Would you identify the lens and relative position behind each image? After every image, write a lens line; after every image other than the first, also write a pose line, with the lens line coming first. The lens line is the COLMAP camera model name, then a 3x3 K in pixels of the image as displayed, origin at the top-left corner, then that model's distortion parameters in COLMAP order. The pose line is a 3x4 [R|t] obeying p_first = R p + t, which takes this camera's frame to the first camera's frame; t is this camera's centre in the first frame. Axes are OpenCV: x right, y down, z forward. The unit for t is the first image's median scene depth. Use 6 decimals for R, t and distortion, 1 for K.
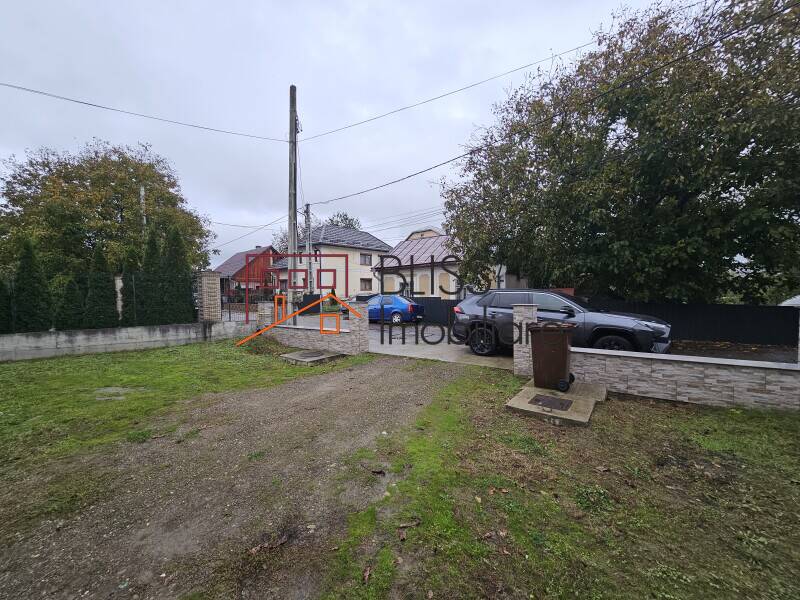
lens RADIAL K [[321.0, 0, 401.9], [0, 321.0, 300.7], [0, 0, 1]] dist [-0.010233, 0.002162]
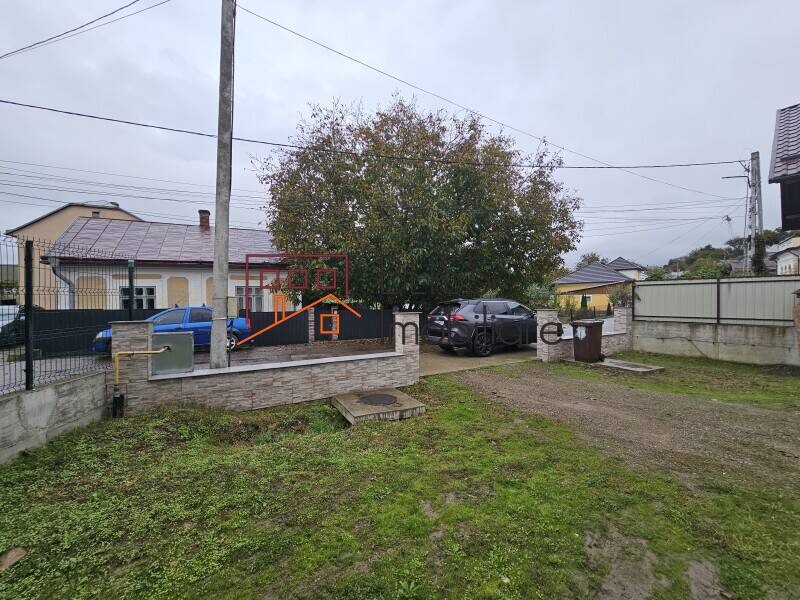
lens RADIAL K [[339.3, 0, 403.6], [0, 339.3, 298.3], [0, 0, 1]] dist [-0.000643, -0.000063]
pose [[0.406243, 0.025109, 0.913420, -0.684811], [0.034478, 0.998489, -0.042781, 0.005146], [-0.913115, 0.048872, 0.404763, 0.552377]]
